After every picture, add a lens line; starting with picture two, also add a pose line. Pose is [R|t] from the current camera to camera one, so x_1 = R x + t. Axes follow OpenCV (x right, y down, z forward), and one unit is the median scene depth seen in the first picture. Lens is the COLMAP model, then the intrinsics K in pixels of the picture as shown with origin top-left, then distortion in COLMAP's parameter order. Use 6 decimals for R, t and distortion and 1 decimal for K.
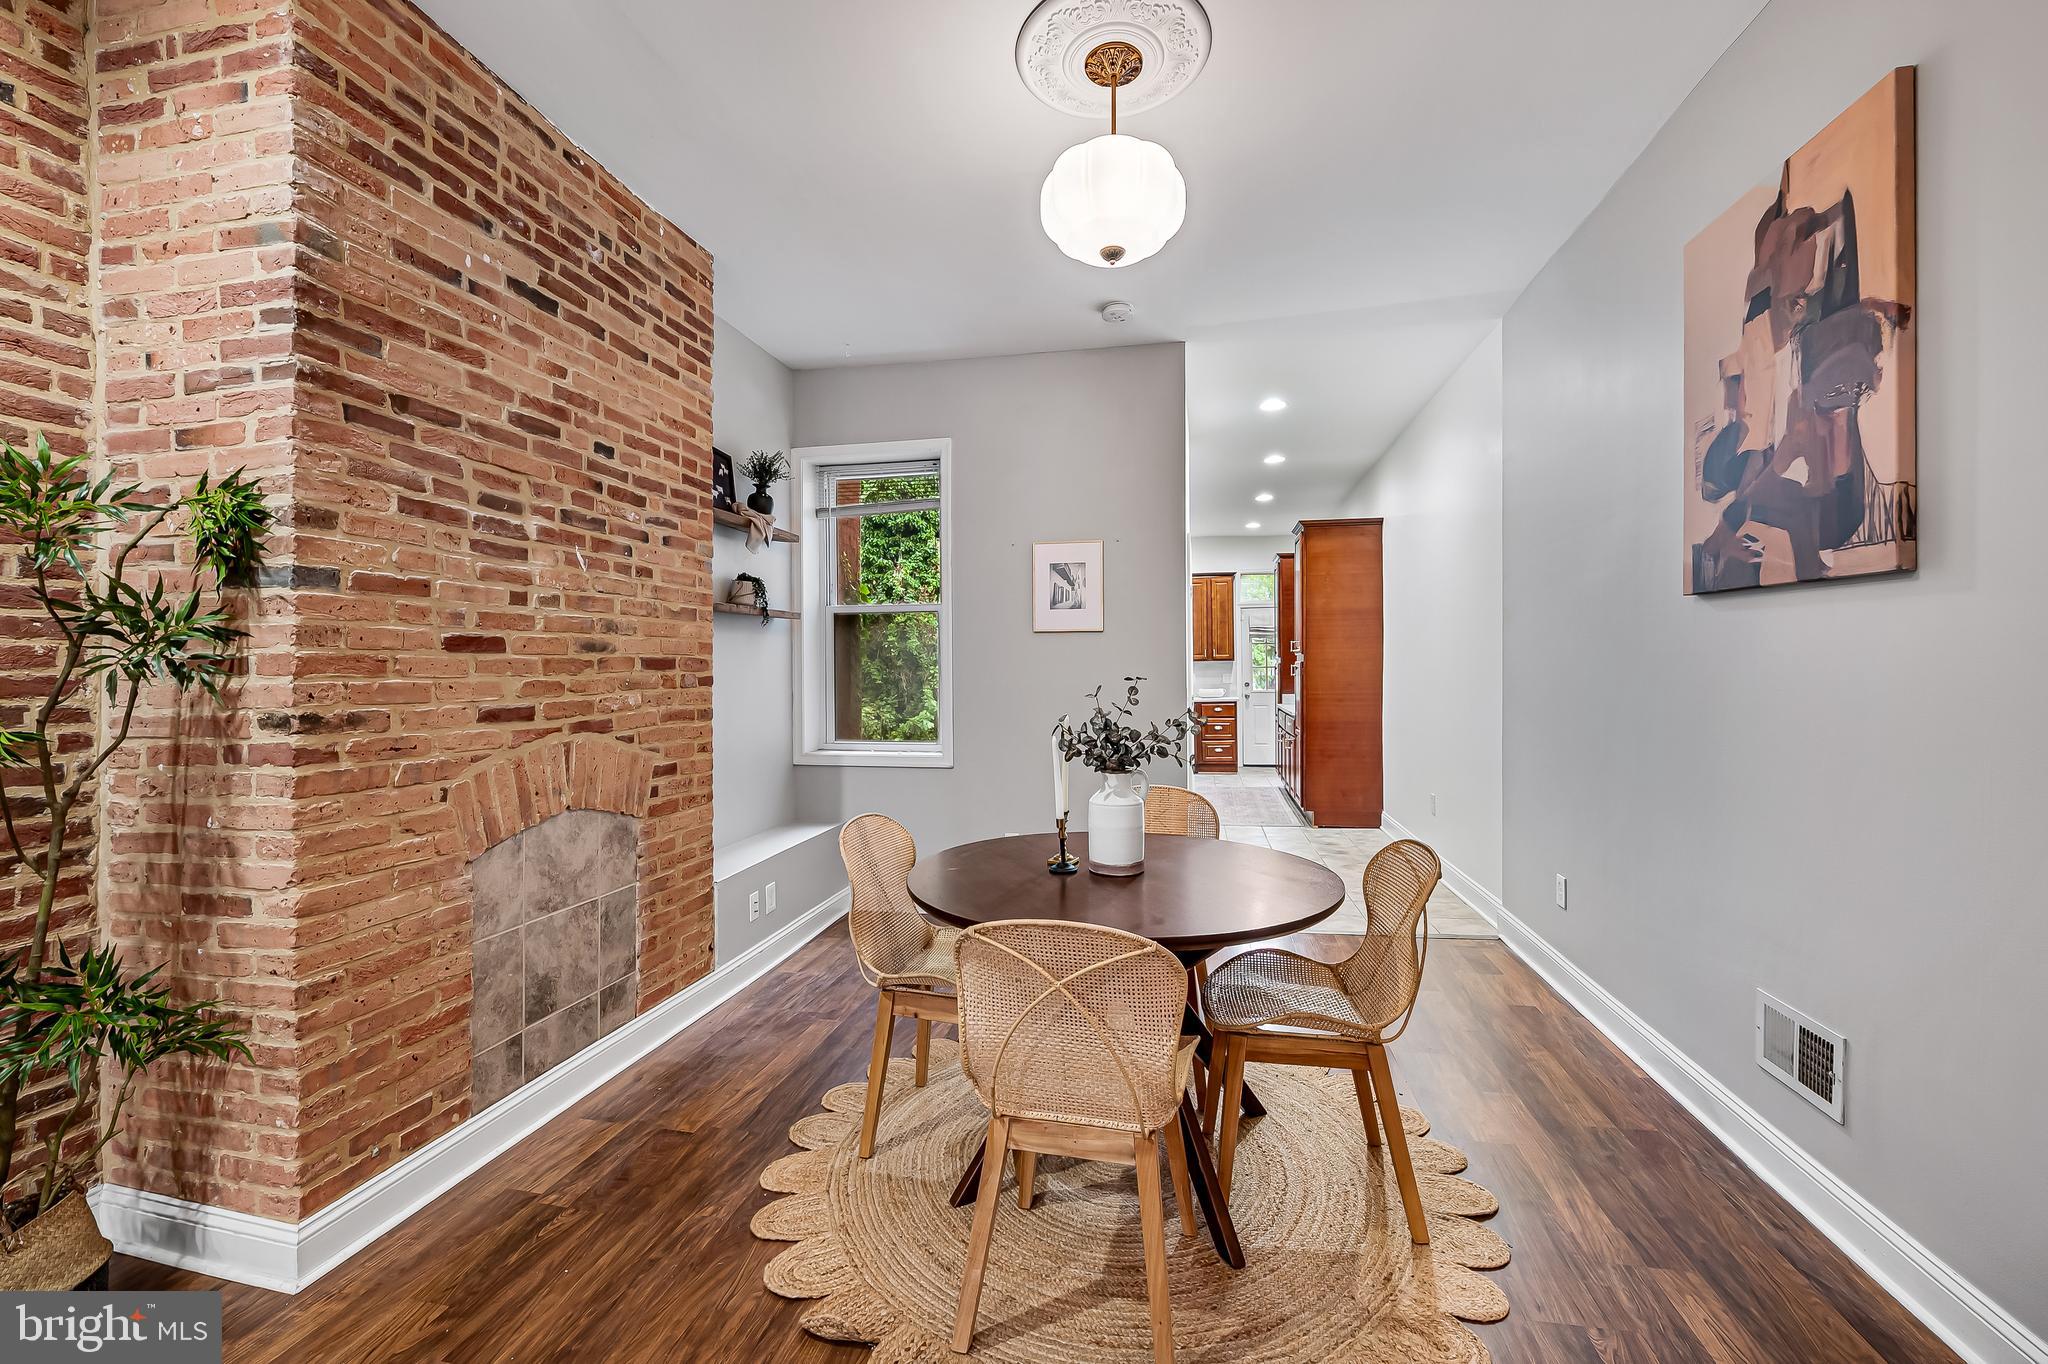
lens RADIAL K [[816.7, 0, 1040.1], [0, 816.7, 682.1], [0, 0, 1]] dist [-0.007788, -0.000451]
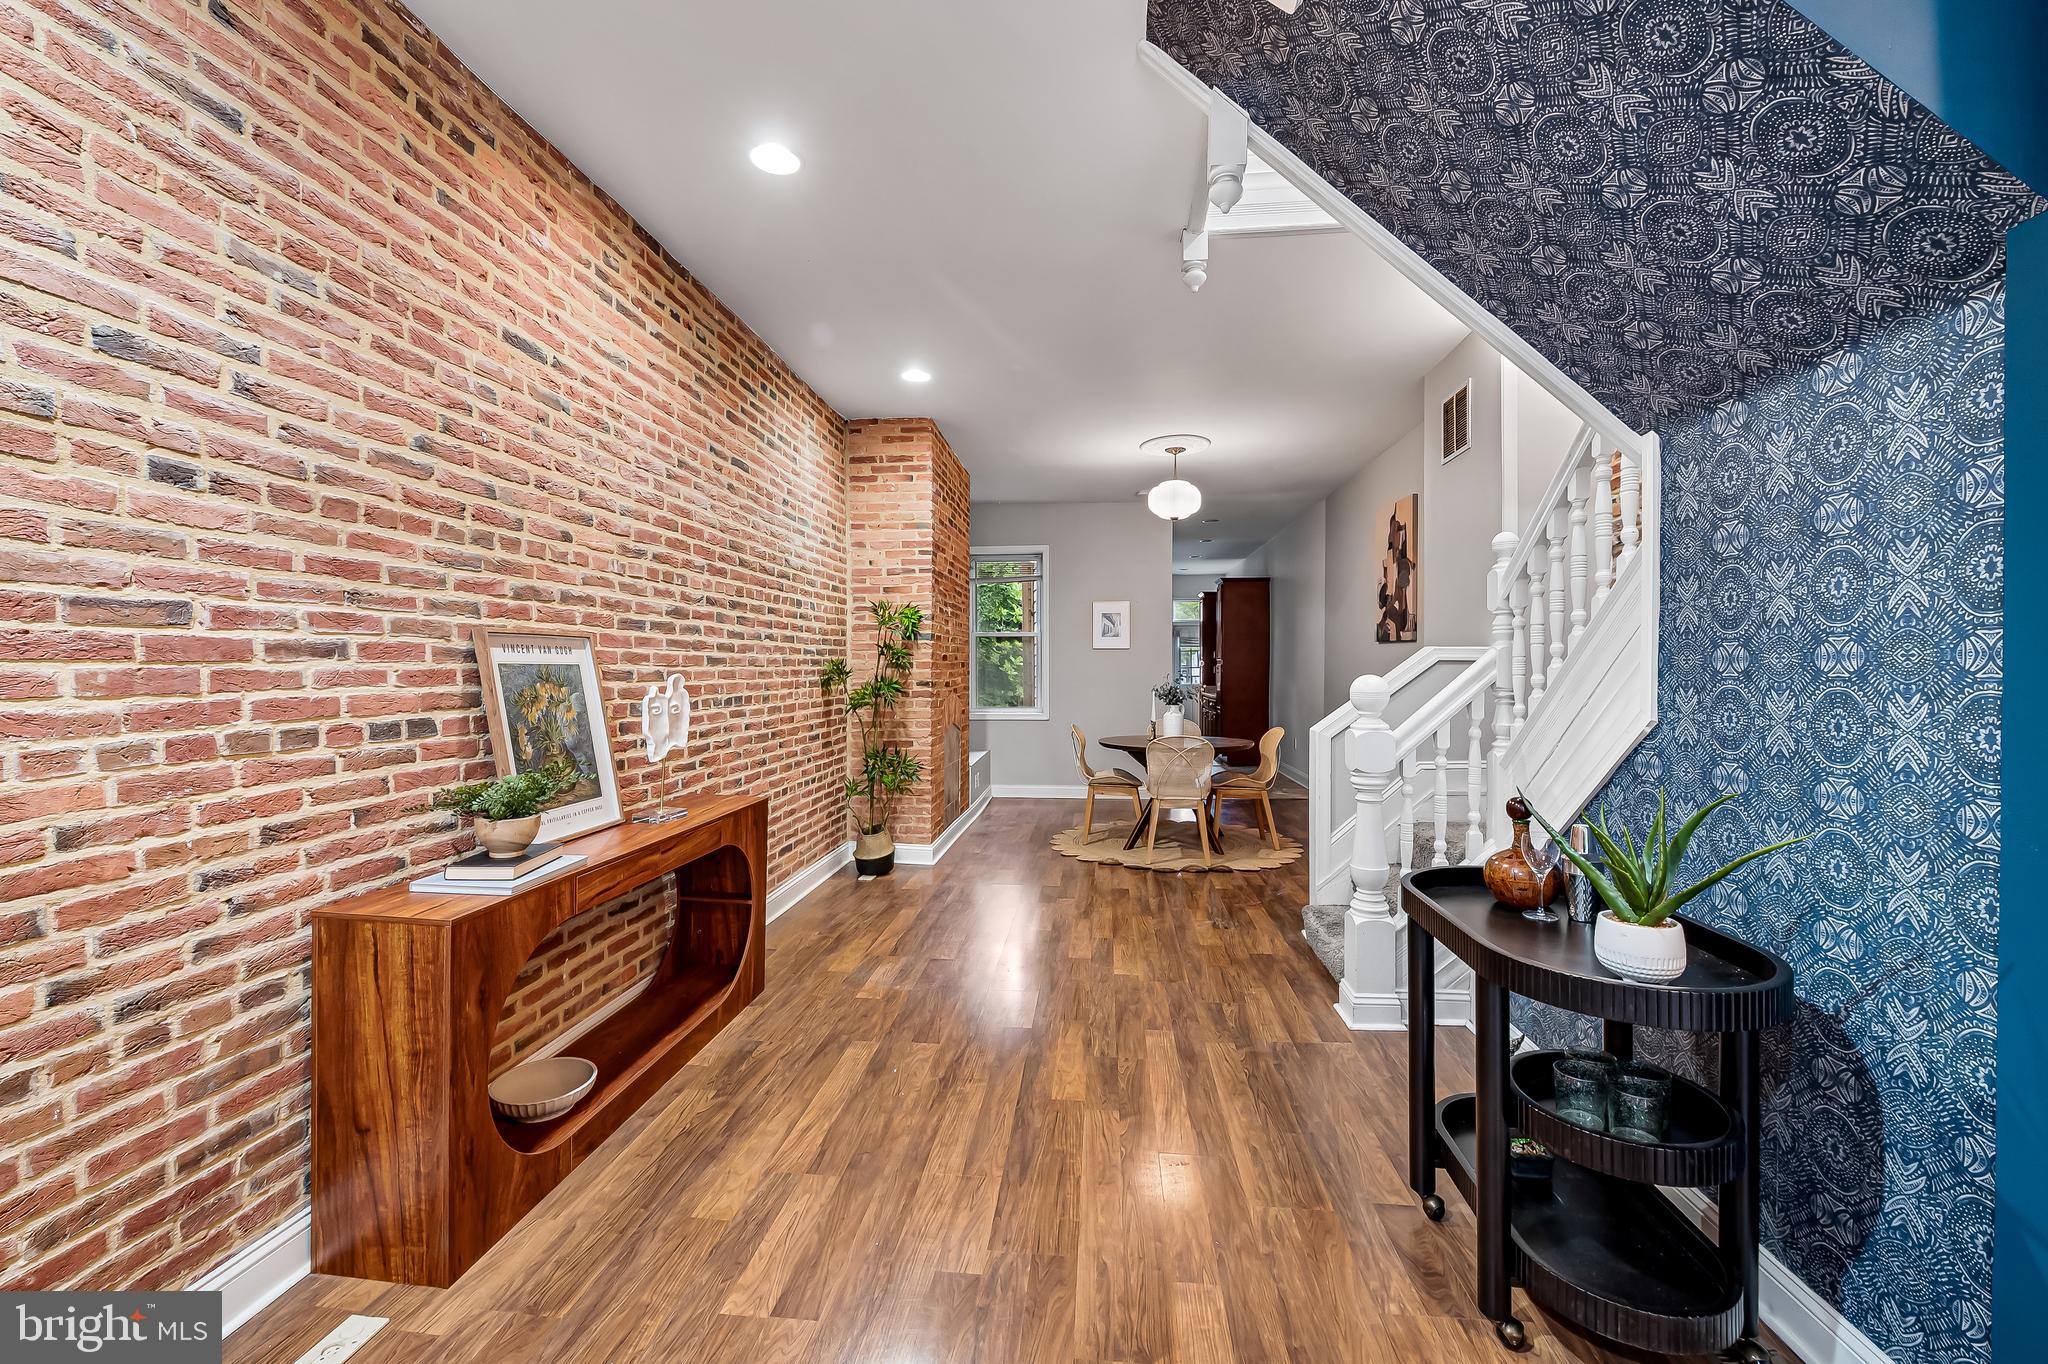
lens RADIAL K [[816.7, 0, 1033.3], [0, 816.7, 689.7], [0, 0, 1]] dist [-0.007788, -0.000451]
pose [[0.994072, 0.001822, 0.108710, -0.657803], [-0.002757, 0.999961, 0.008448, 0.034546], [-0.108690, -0.008697, 0.994038, -1.635476]]
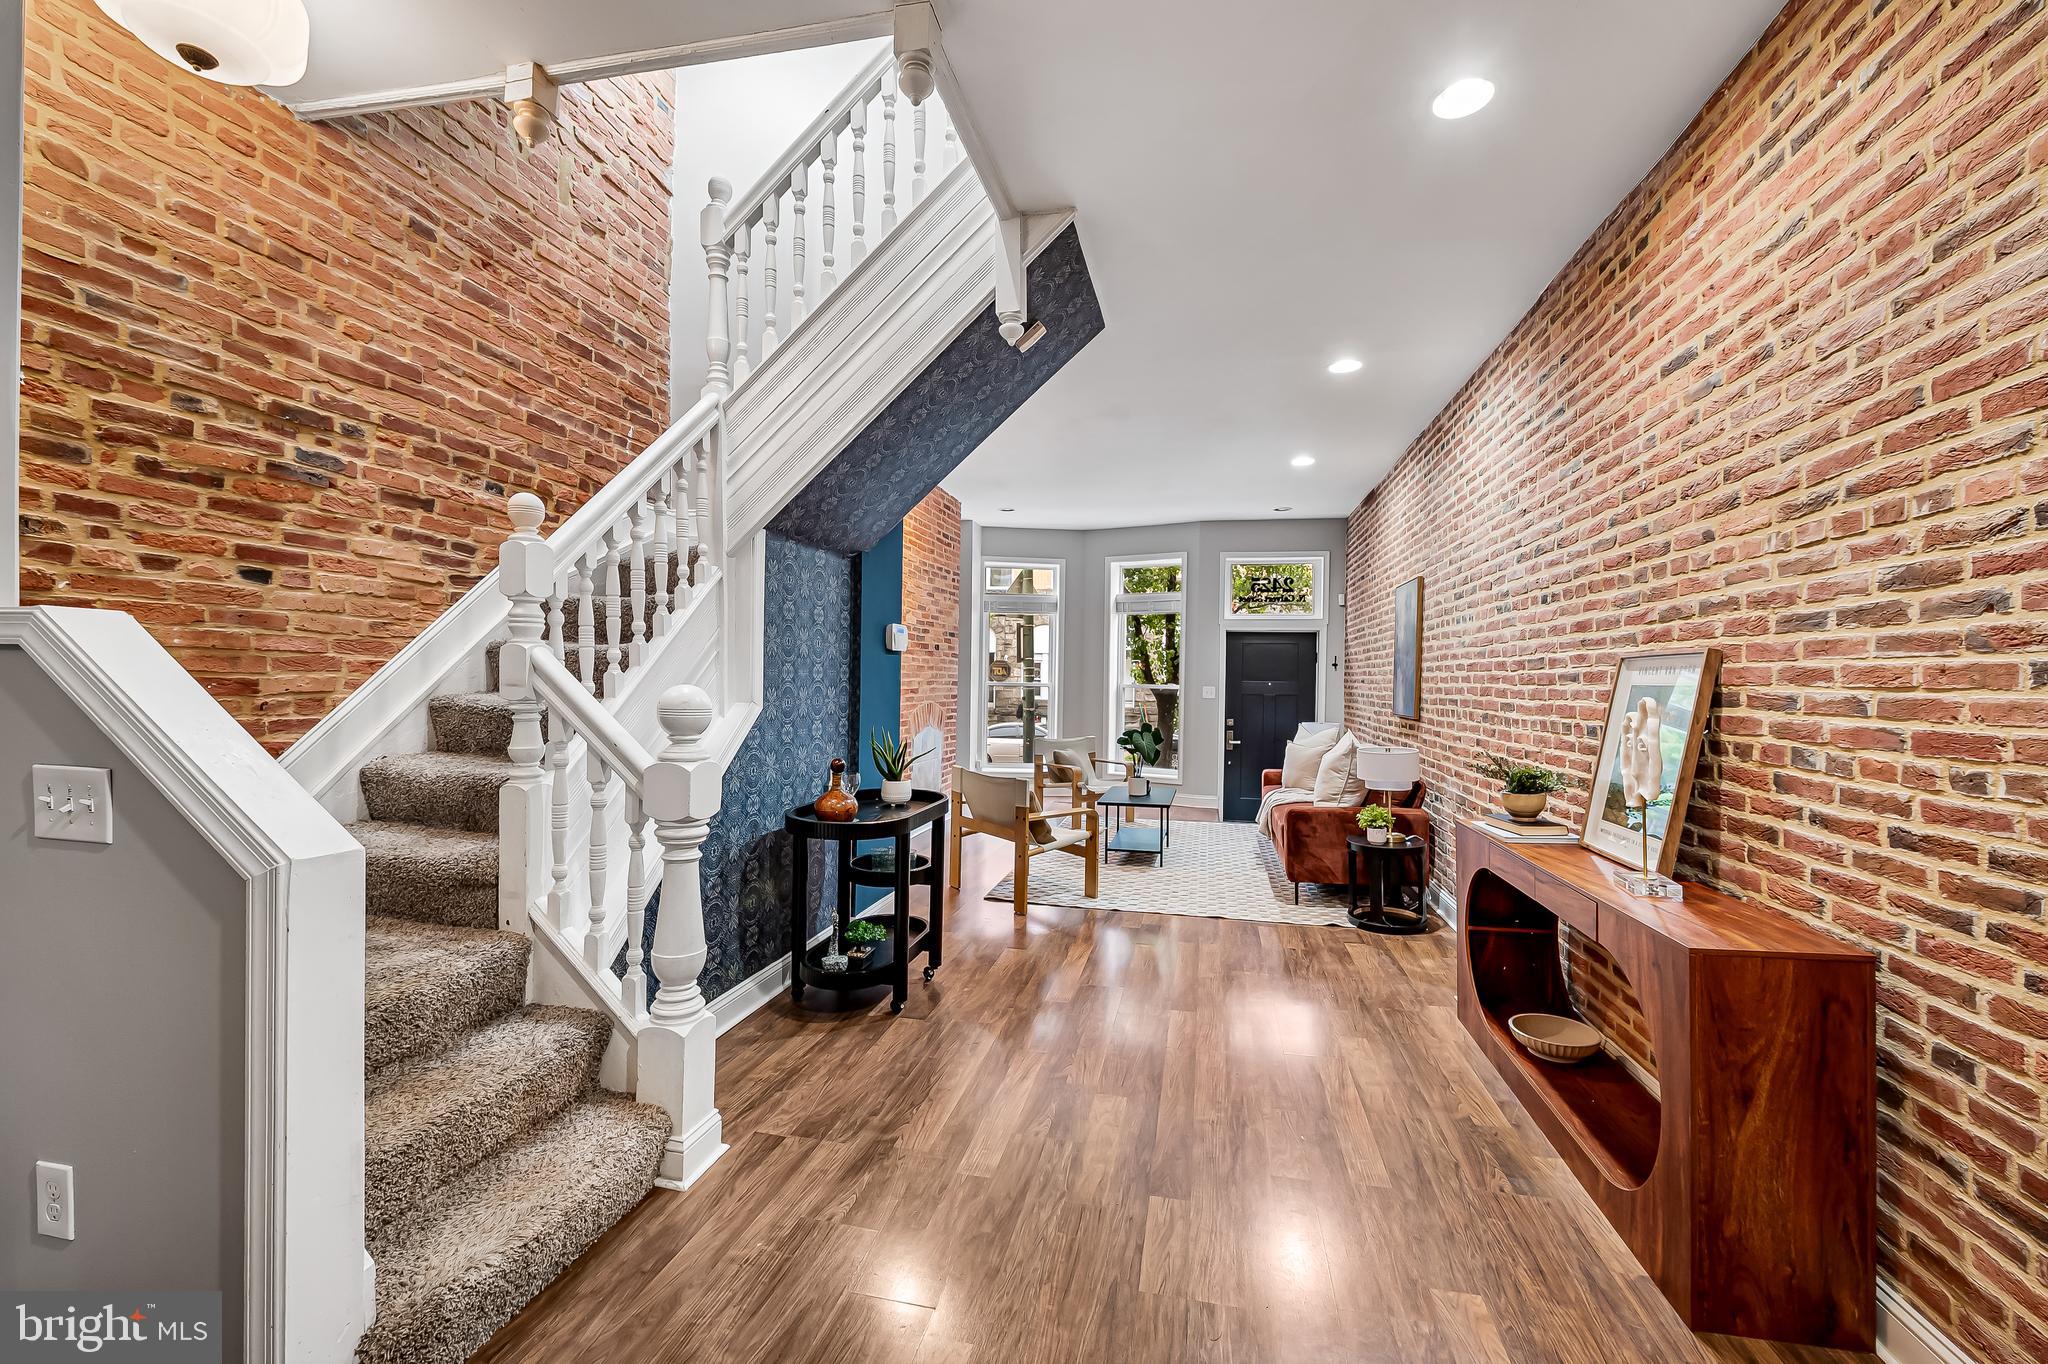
lens RADIAL K [[816.7, 0, 1030.4], [0, 816.7, 680.4], [0, 0, 1]] dist [-0.007788, -0.000451]
pose [[-0.999791, -0.010491, 0.017556, -0.397181], [-0.010178, 0.999789, 0.017858, -0.005283], [-0.017740, 0.017676, -0.999686, 0.535190]]
